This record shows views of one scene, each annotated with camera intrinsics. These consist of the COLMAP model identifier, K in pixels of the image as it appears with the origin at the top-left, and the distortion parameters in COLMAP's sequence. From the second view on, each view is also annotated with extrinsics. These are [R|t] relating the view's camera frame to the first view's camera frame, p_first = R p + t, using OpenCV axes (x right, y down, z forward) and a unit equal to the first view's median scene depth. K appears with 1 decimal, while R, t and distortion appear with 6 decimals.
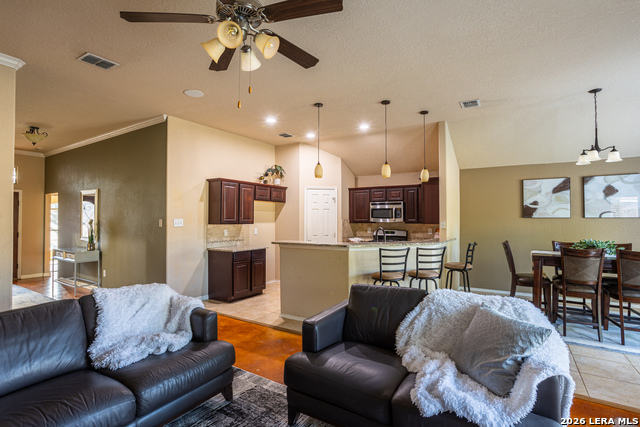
lens RADIAL K [[313.5, 0, 320.0], [0, 313.5, 213.5], [0, 0, 1]] dist [-0.051602, 0.032704]
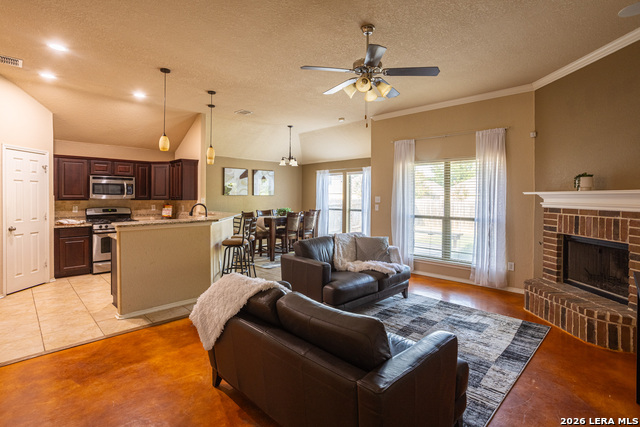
lens RADIAL K [[317.3, 0, 315.8], [0, 317.3, 201.2], [0, 0, 1]] dist [-0.068207, 0.033318]
pose [[0.229619, -0.013177, 0.973191, -0.631746], [-0.024068, 0.999526, 0.019213, 0.003954], [-0.972983, -0.027835, 0.229193, 0.288614]]
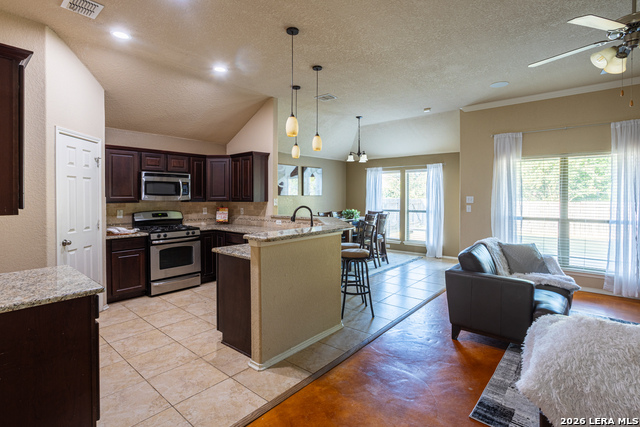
lens RADIAL K [[317.3, 0, 315.8], [0, 317.3, 201.2], [0, 0, 1]] dist [-0.068207, 0.033318]
pose [[0.154802, -0.015262, 0.987828, -0.544955], [-0.019632, 0.999636, 0.018521, 0.010561], [-0.987751, -0.022260, 0.154446, 0.675790]]
